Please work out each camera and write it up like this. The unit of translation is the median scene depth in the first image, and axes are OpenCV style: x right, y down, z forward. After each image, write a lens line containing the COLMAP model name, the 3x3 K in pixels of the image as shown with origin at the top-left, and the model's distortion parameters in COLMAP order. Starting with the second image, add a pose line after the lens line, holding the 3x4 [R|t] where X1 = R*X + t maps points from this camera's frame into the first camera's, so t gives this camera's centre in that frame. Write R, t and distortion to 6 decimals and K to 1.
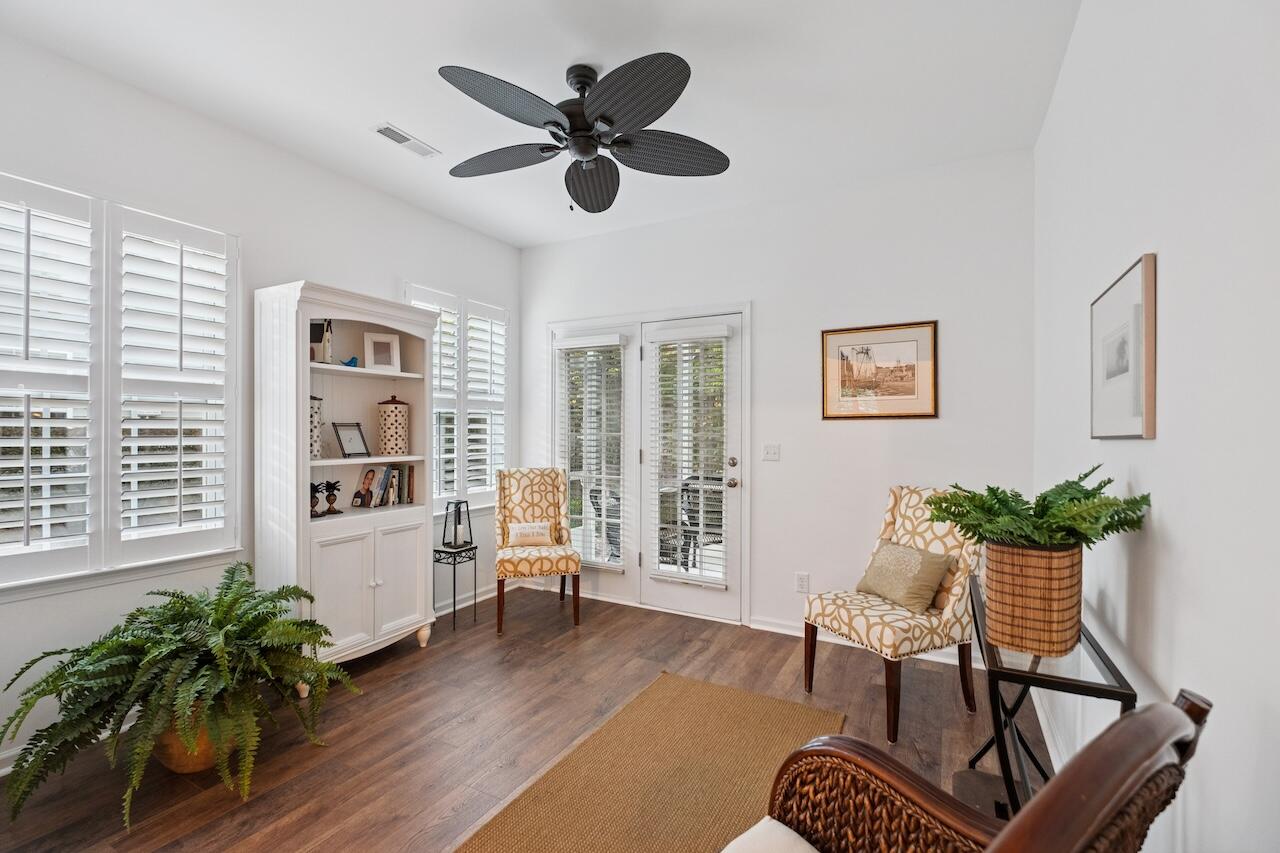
lens RADIAL K [[540.2, 0, 640.3], [0, 540.2, 435.3], [0, 0, 1]] dist [0.008978, -0.000452]
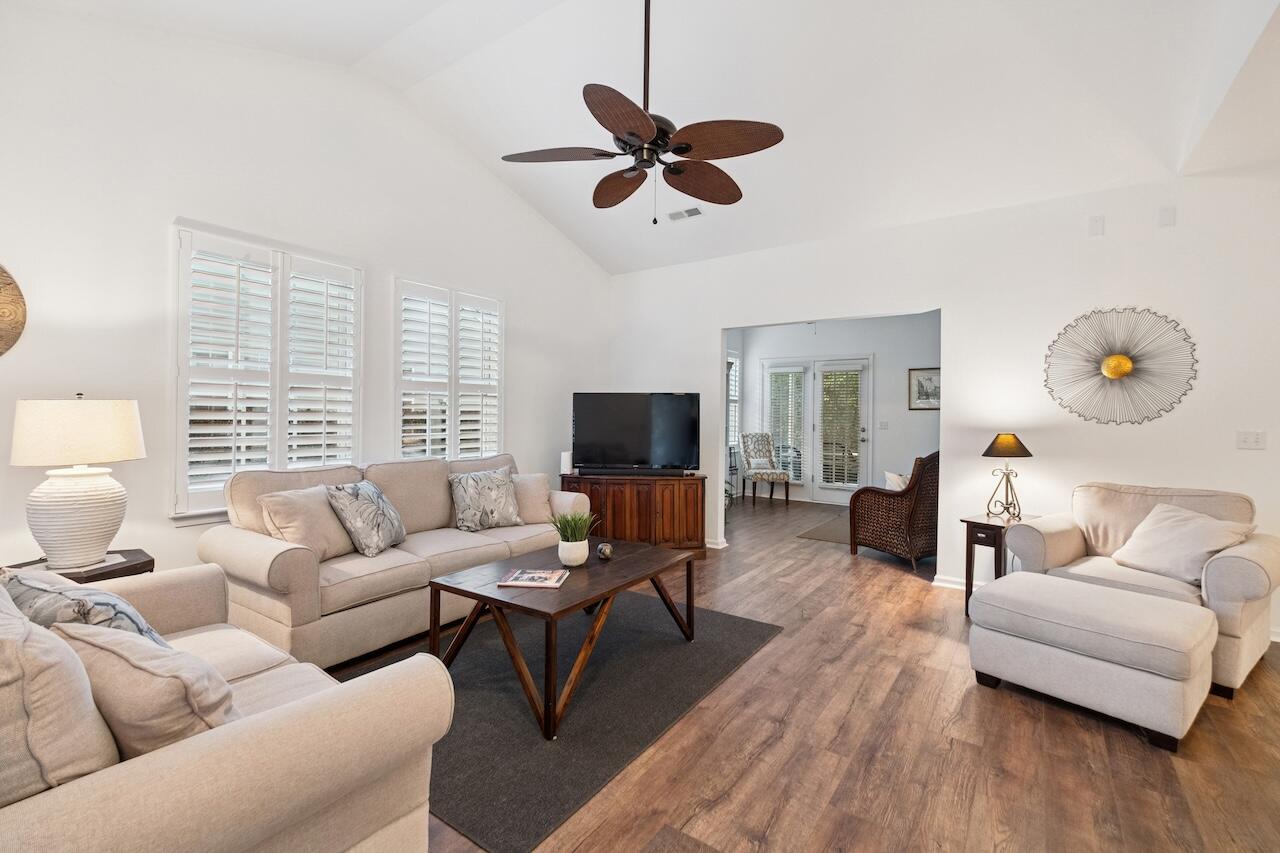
lens RADIAL K [[540.2, 0, 642.9], [0, 540.2, 417.2], [0, 0, 1]] dist [0.008978, -0.000452]
pose [[0.995440, 0.005221, -0.095246, -0.478027], [-0.004917, 0.999982, 0.003425, -0.001910], [0.095262, -0.002941, 0.995448, -1.163748]]
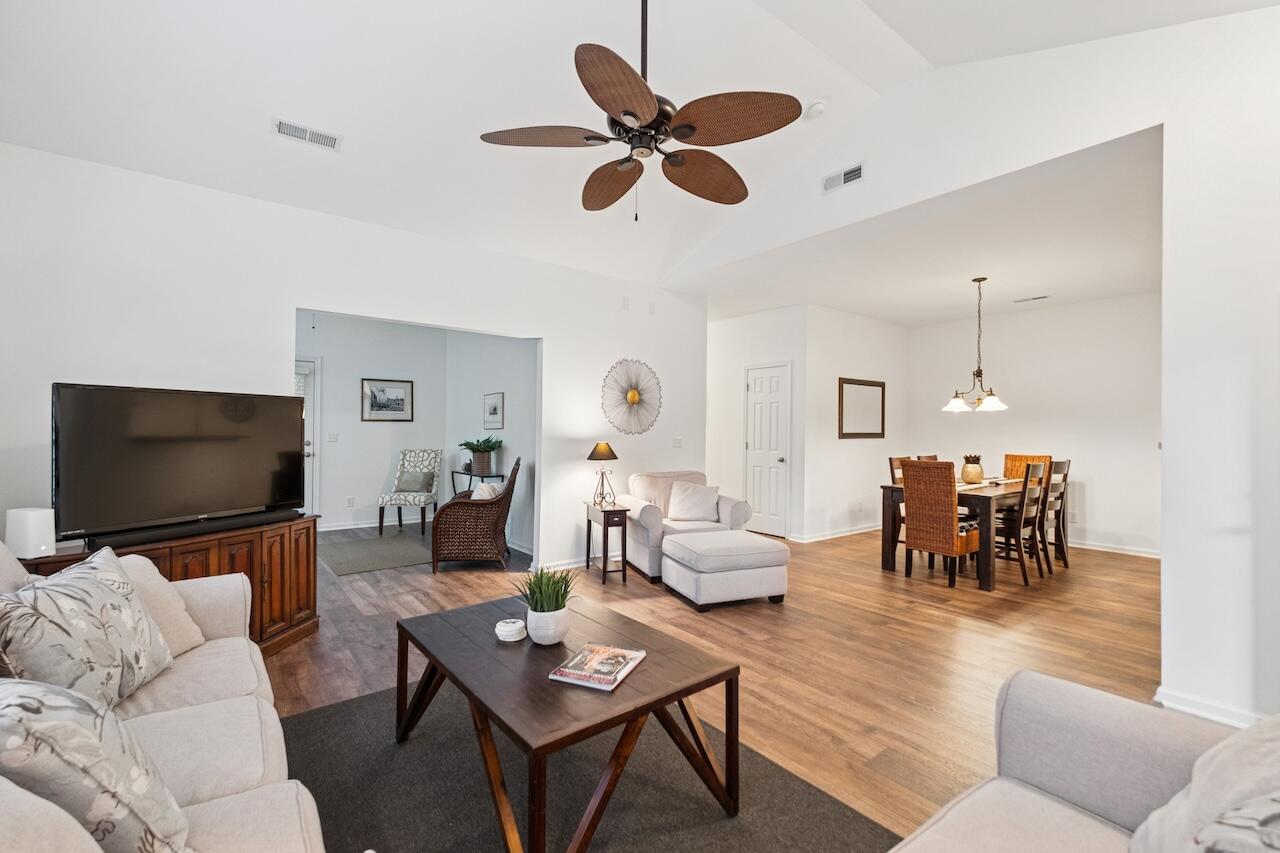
lens RADIAL K [[540.2, 0, 640.0], [0, 540.2, 428.1], [0, 0, 1]] dist [0.008978, -0.000452]
pose [[0.404623, 0.001676, 0.914482, -1.054842], [-0.005009, 0.999987, 0.000384, -0.007649], [-0.914470, -0.004736, 0.404626, -0.762936]]
